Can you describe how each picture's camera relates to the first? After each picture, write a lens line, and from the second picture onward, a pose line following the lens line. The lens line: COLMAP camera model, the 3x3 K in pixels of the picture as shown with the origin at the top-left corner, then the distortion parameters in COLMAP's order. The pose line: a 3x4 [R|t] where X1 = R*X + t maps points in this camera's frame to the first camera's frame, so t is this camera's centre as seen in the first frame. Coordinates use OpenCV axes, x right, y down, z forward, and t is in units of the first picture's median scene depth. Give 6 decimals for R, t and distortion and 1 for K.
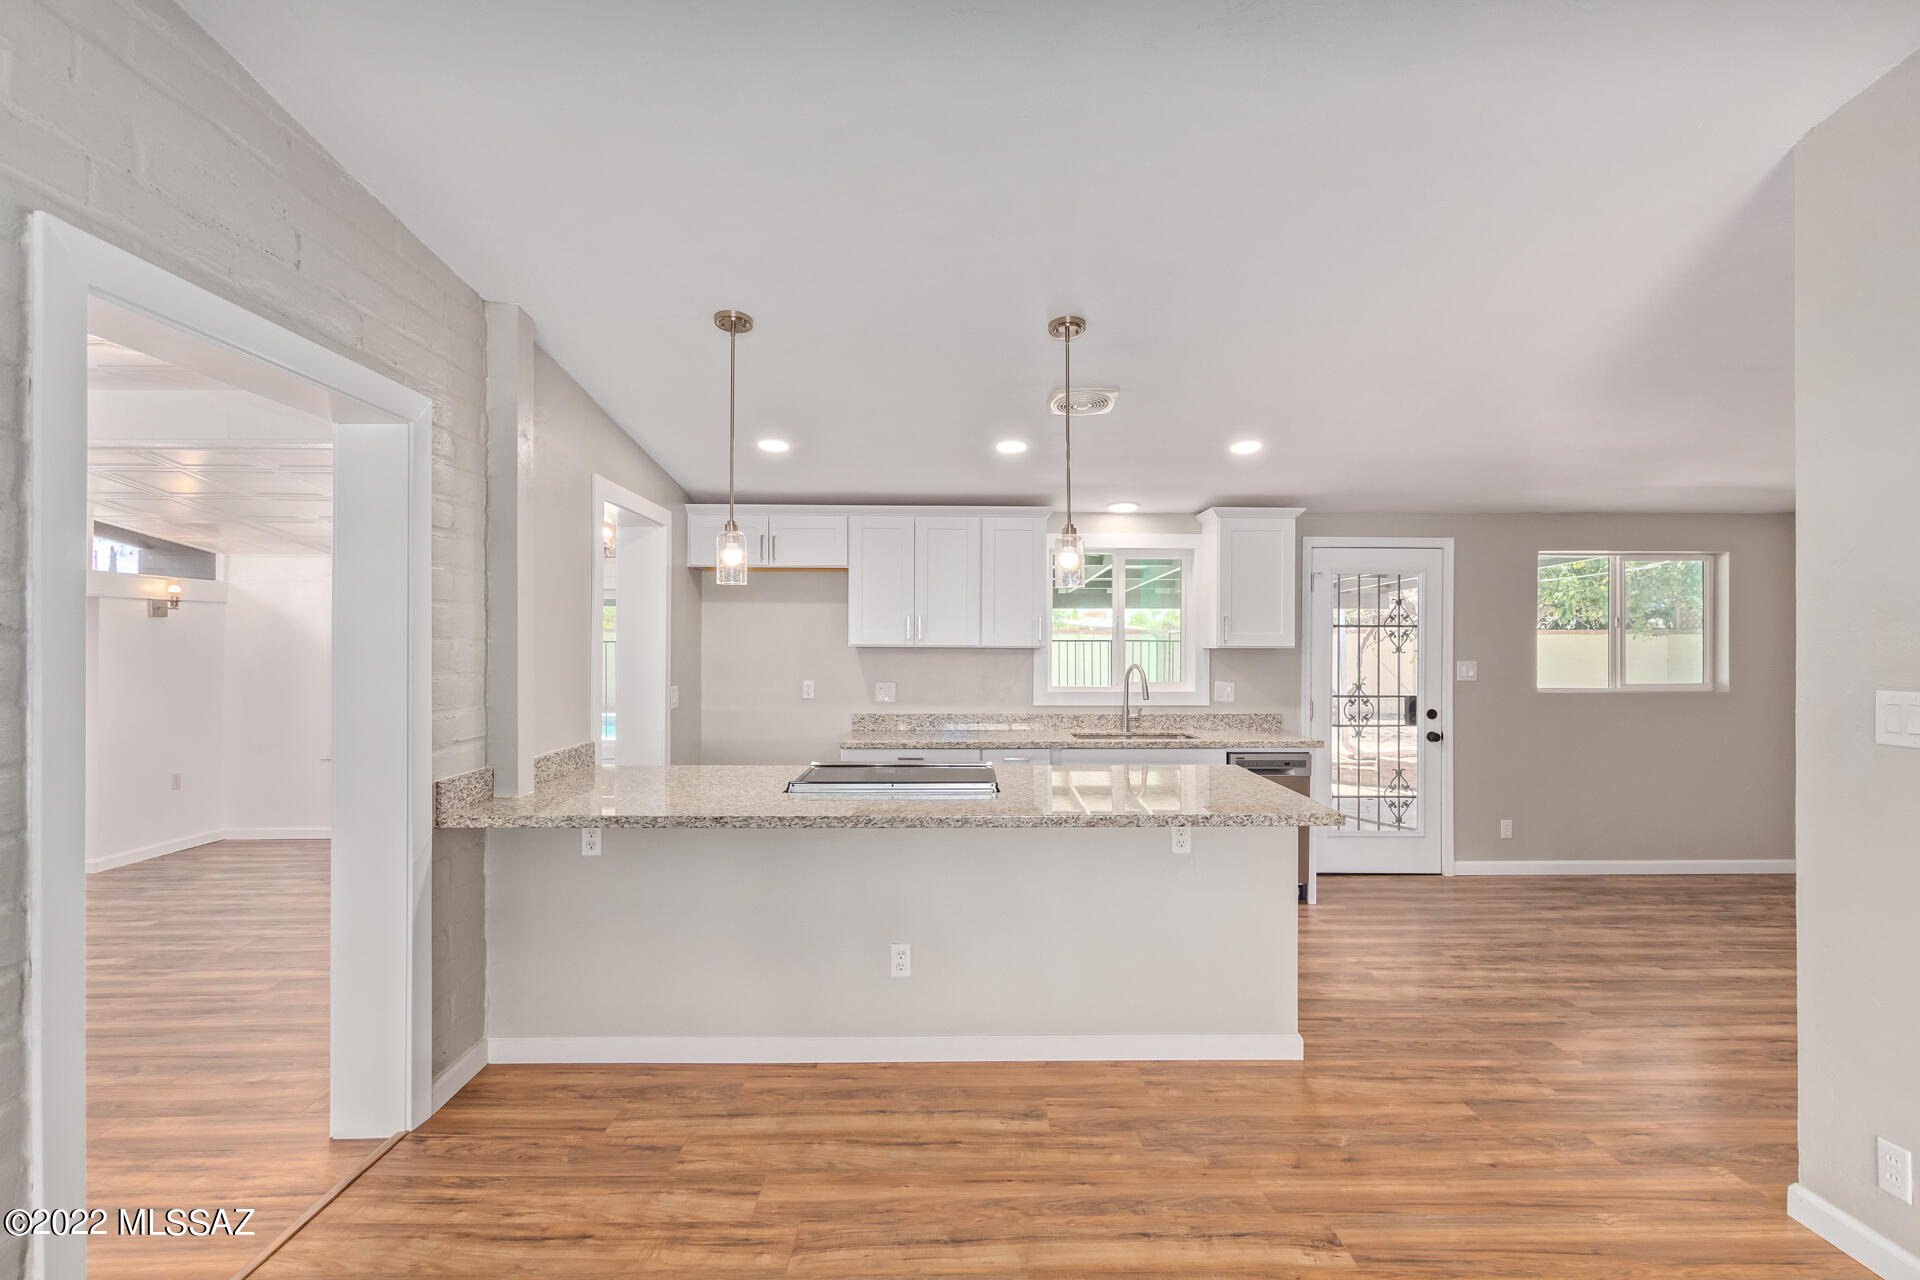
lens RADIAL K [[898.9, 0, 983.2], [0, 898.9, 656.4], [0, 0, 1]] dist [0.003577, -0.001021]
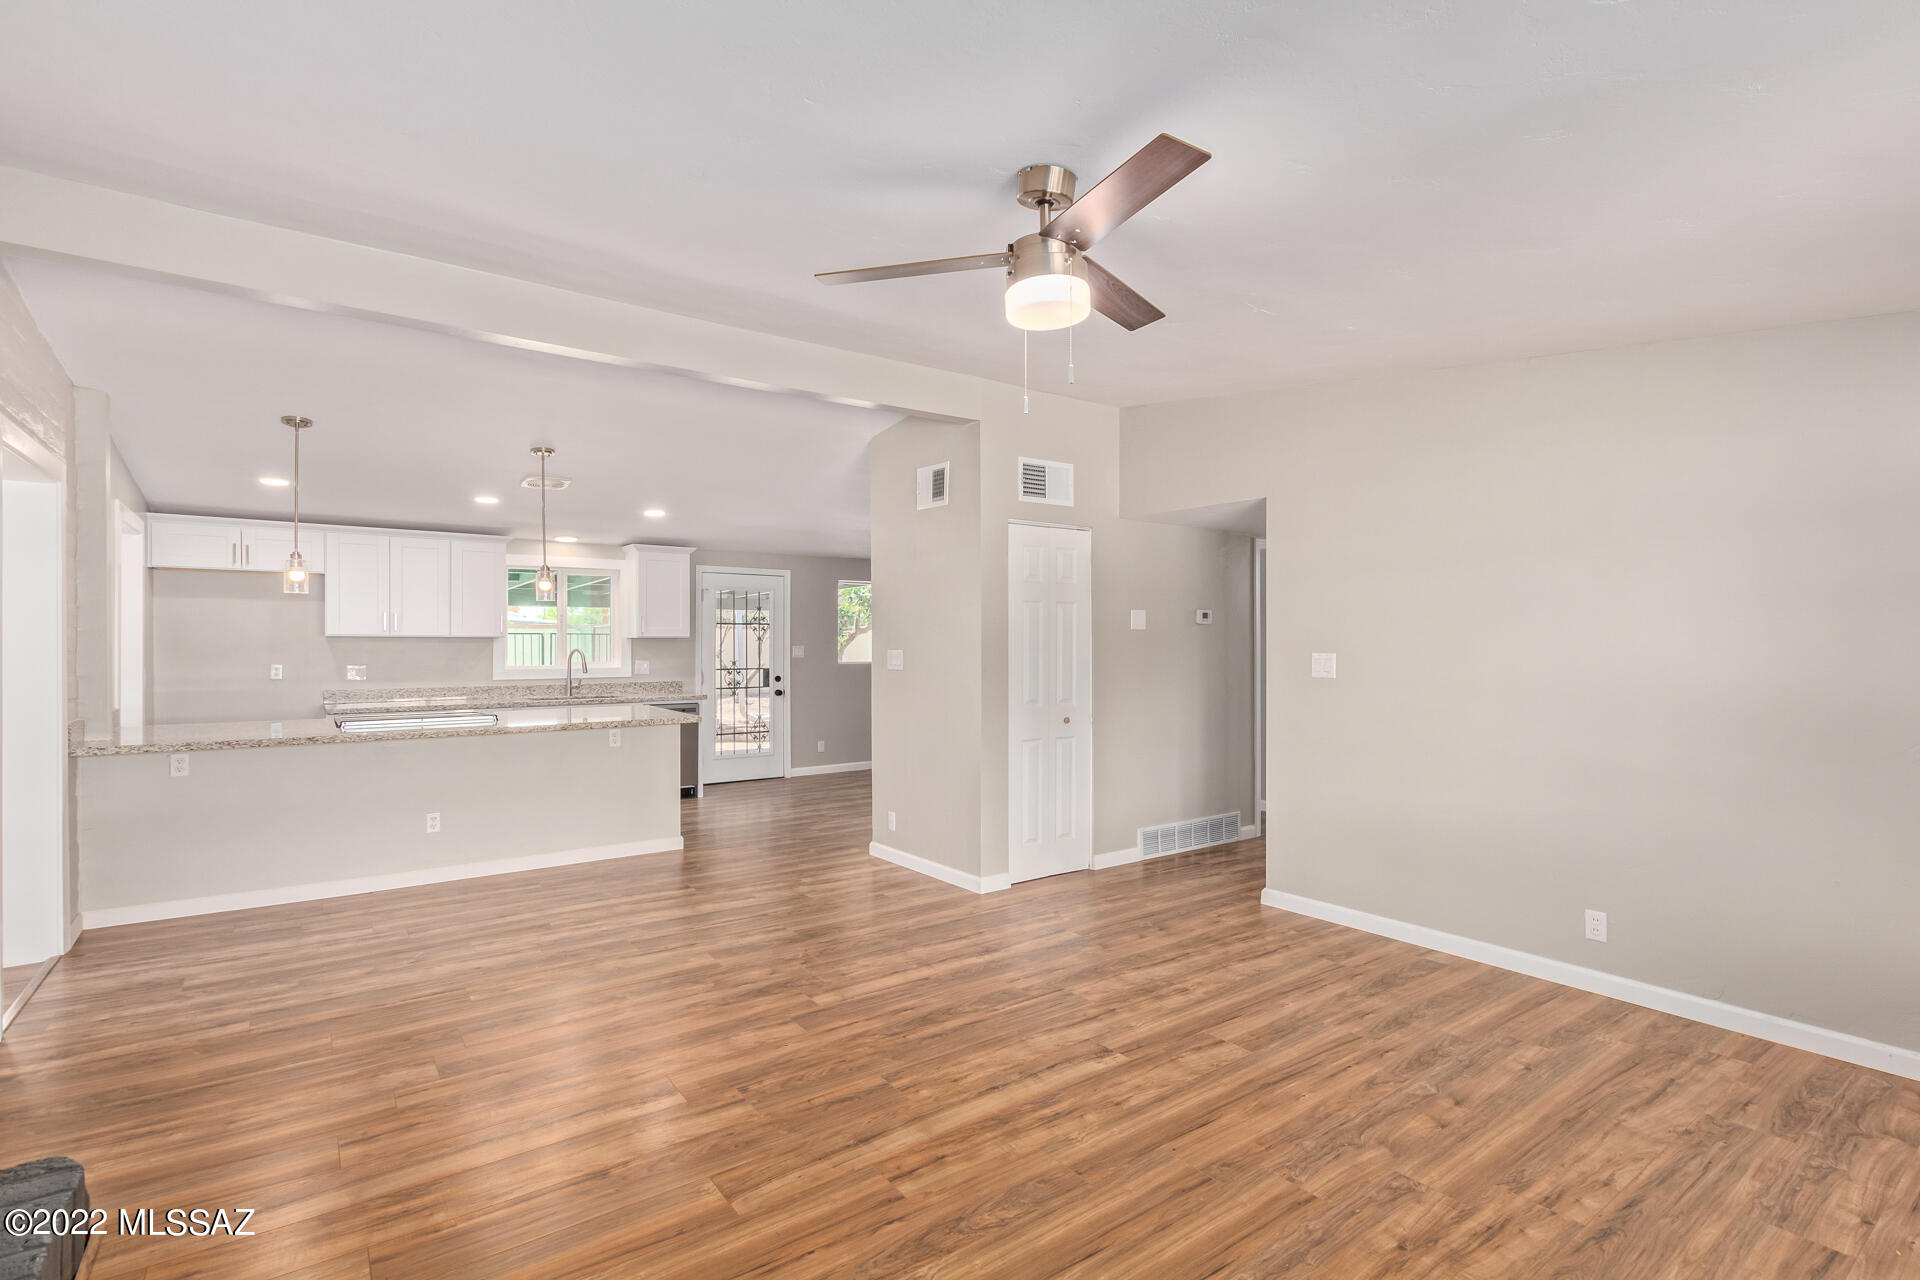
lens RADIAL K [[898.9, 0, 1022.9], [0, 898.9, 641.0], [0, 0, 1]] dist [0.003577, -0.001021]
pose [[0.794125, -0.002298, 0.607750, -0.143889], [0.010899, 0.999886, -0.010462, 0.019942], [-0.607656, 0.014932, 0.794060, -0.598668]]
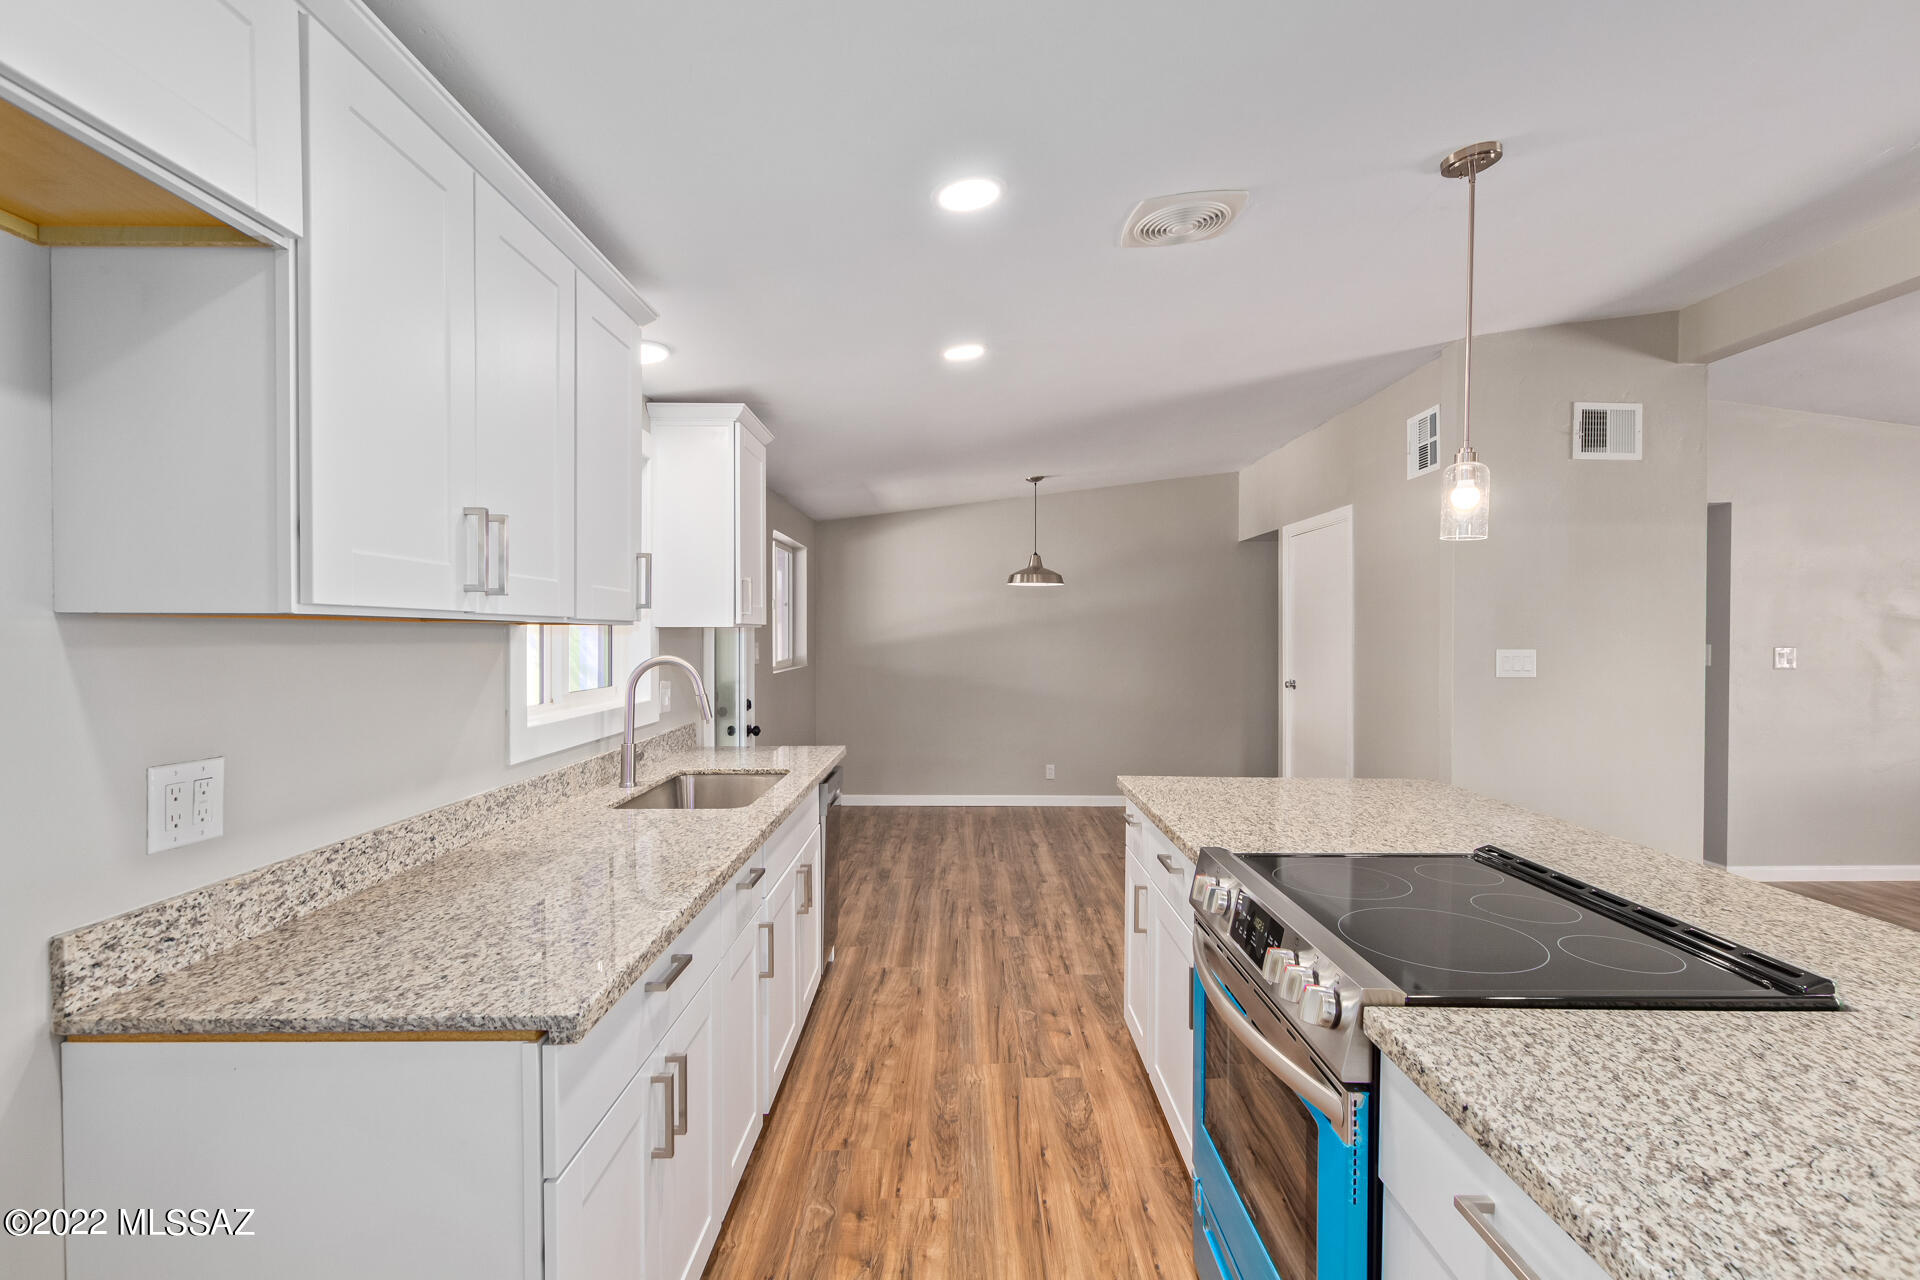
lens RADIAL K [[873.6, 0, 958.2], [0, 873.6, 643.8], [0, 0, 1]] dist [0.000489, -0.000452]
pose [[0.025272, -0.015941, 0.999554, -0.366684], [0.008822, 0.999837, 0.015723, -0.005693], [-0.999642, 0.008421, 0.025408, 0.853794]]
